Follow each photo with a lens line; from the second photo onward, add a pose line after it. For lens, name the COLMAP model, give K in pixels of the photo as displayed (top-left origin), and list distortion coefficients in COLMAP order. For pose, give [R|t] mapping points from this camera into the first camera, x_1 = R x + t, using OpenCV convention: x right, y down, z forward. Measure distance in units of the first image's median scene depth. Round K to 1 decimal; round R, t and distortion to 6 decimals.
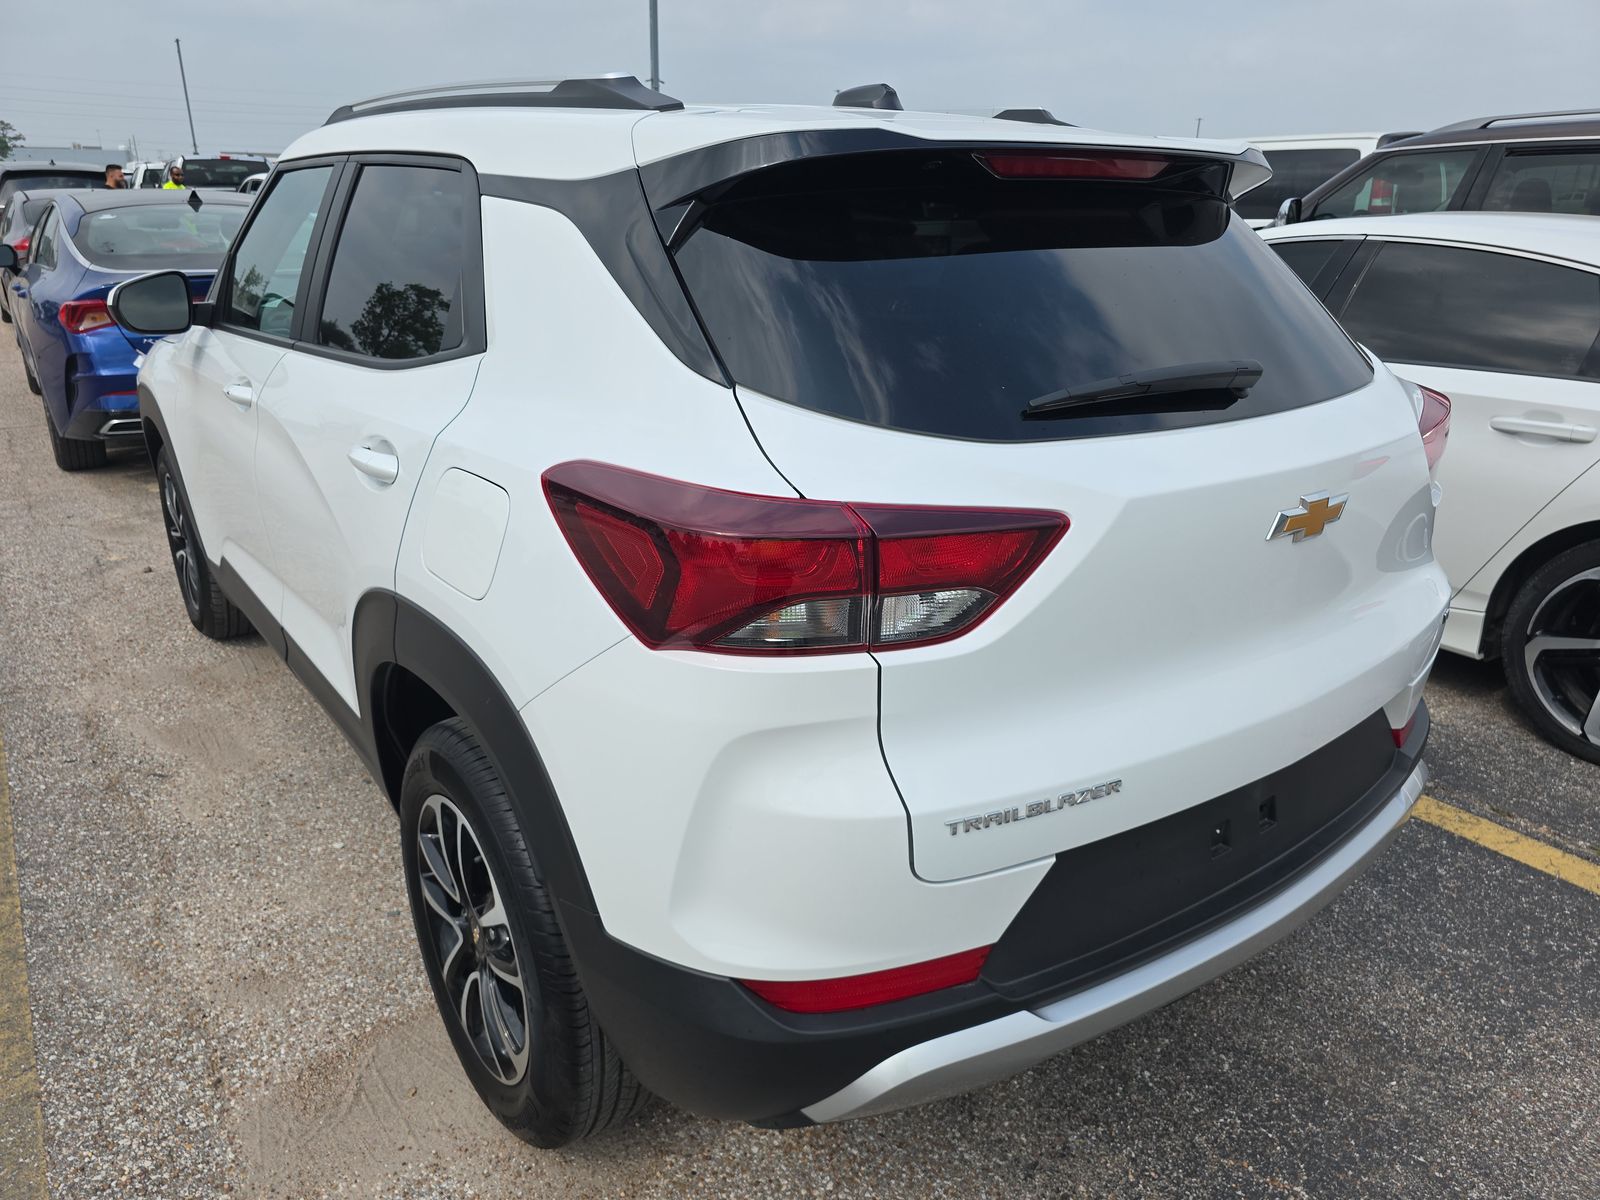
lens RADIAL K [[1120.1, 0, 806.6], [0, 1120.1, 609.0], [0, 0, 1]] dist [0.035413, -0.039312]
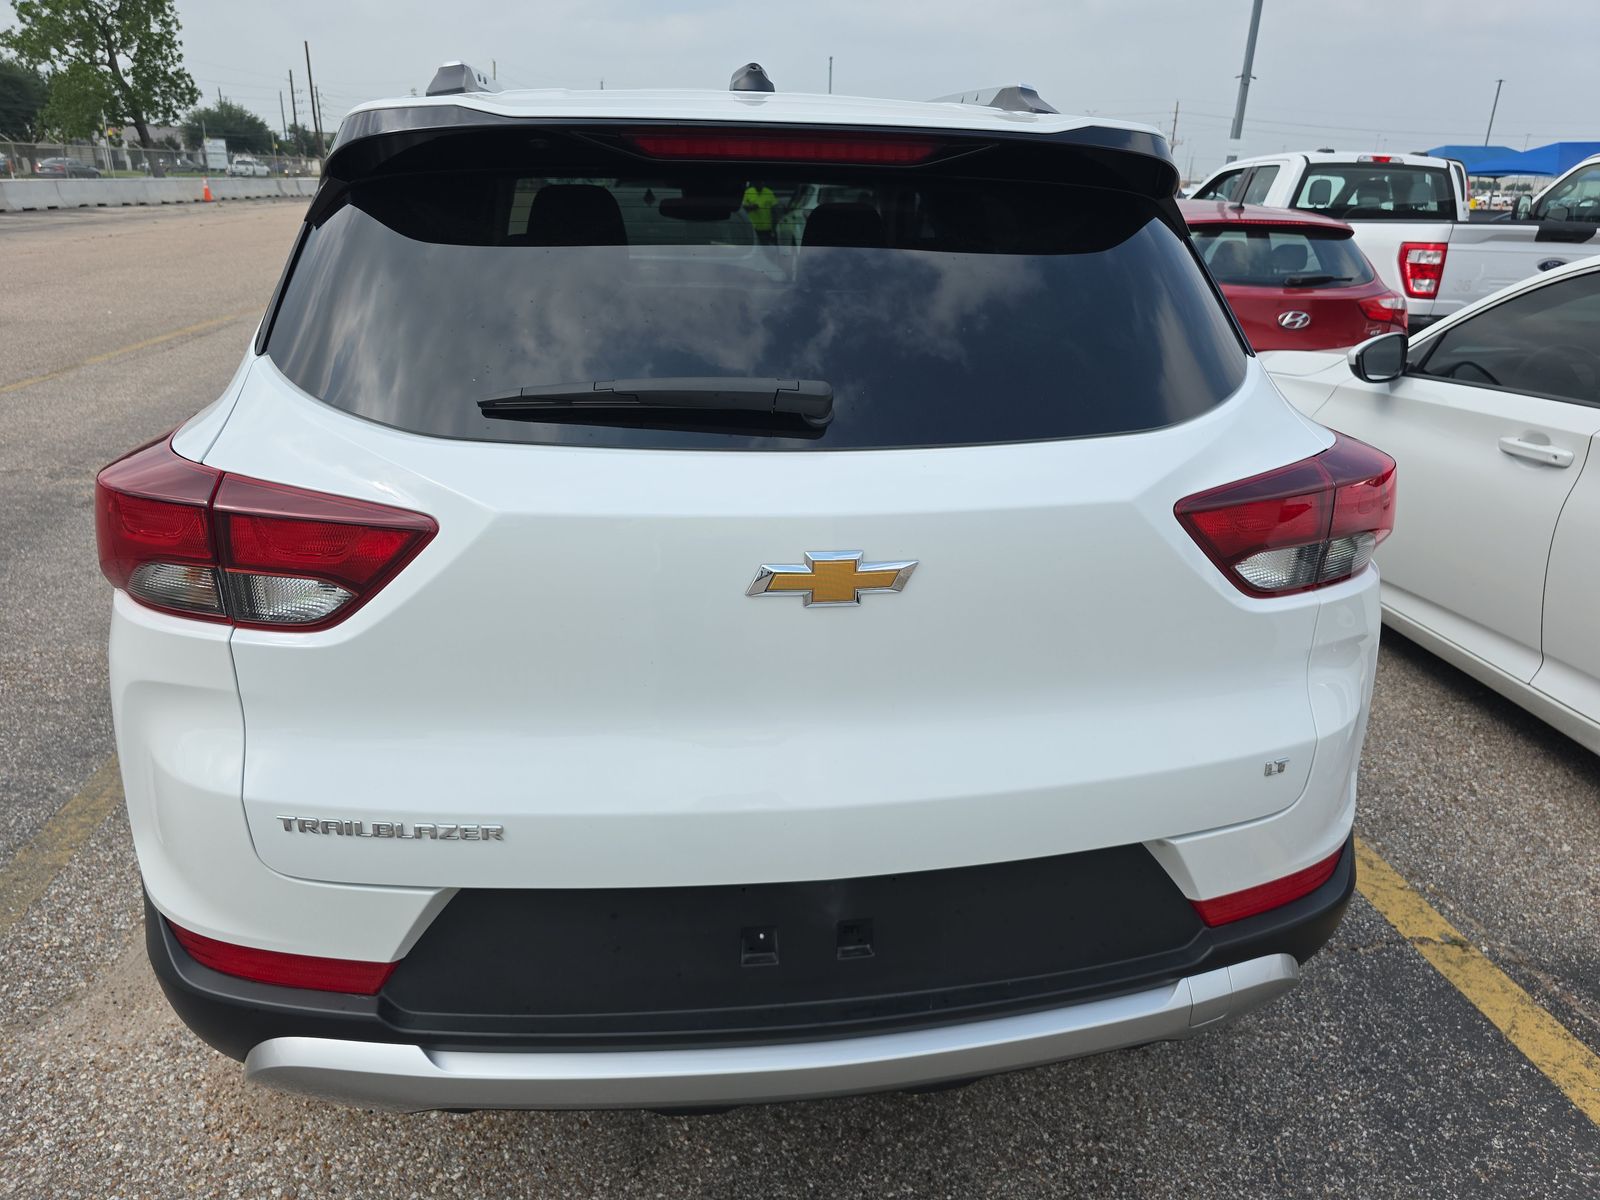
lens RADIAL K [[1120.1, 0, 803.5], [0, 1120.1, 595.6], [0, 0, 1]] dist [0.035413, -0.039312]
pose [[0.876275, 0.173617, -0.449444, 0.623236], [-0.178210, 0.983457, 0.032448, -0.073448], [0.447642, 0.051662, 0.892719, 0.217714]]
